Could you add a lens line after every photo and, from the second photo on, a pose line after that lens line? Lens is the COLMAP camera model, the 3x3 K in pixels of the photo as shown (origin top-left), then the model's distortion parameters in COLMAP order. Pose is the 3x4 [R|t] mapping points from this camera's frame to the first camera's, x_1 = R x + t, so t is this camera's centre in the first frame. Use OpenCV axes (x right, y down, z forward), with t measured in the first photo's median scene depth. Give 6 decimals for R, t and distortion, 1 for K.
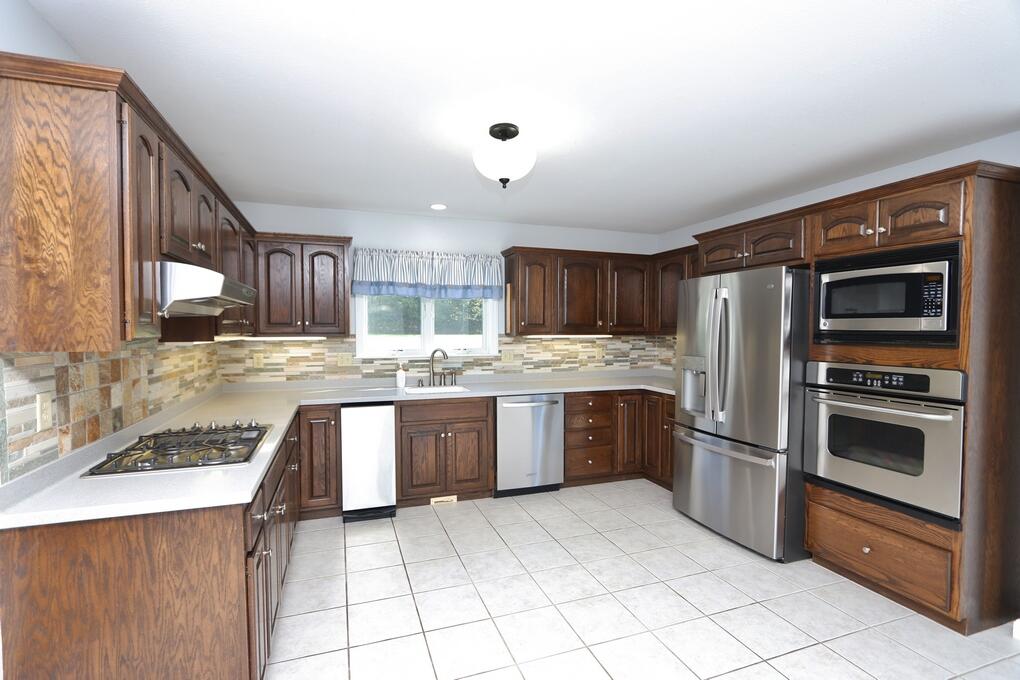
lens RADIAL K [[467.4, 0, 499.4], [0, 467.4, 346.7], [0, 0, 1]] dist [-0.012287, 0.001240]
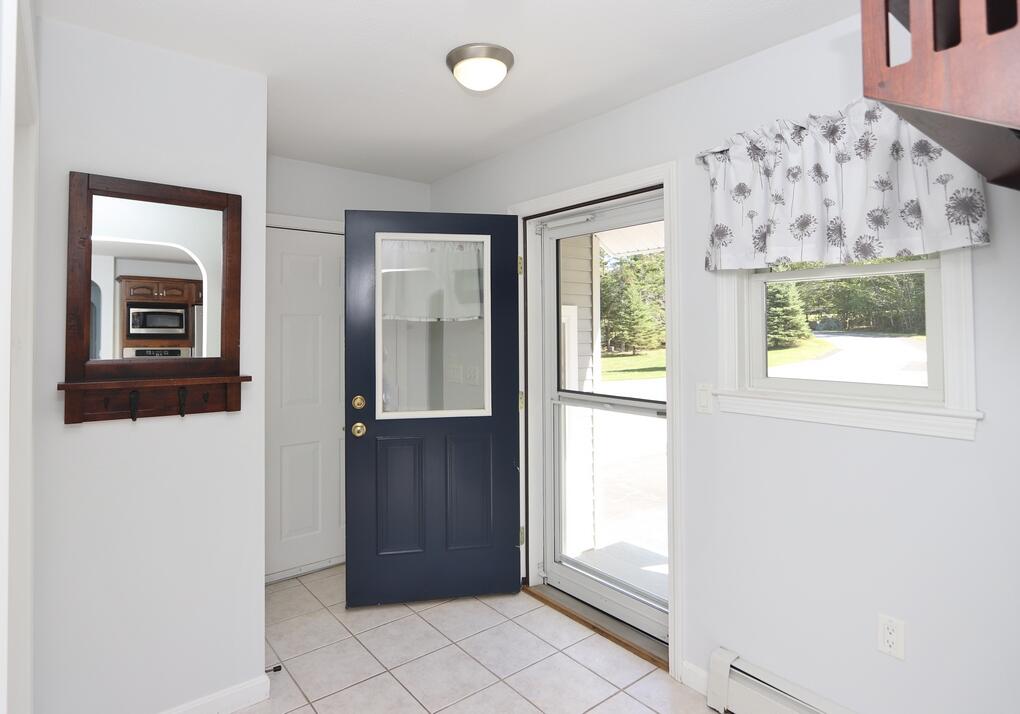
lens RADIAL K [[559.3, 0, 510.2], [0, 559.3, 319.1], [0, 0, 1]] dist [0.000187, 0.000029]
pose [[-0.341784, 0.022934, 0.939499, -2.765795], [0.035547, 0.999302, -0.011462, -0.010843], [-0.939106, 0.029479, -0.342361, 0.253133]]
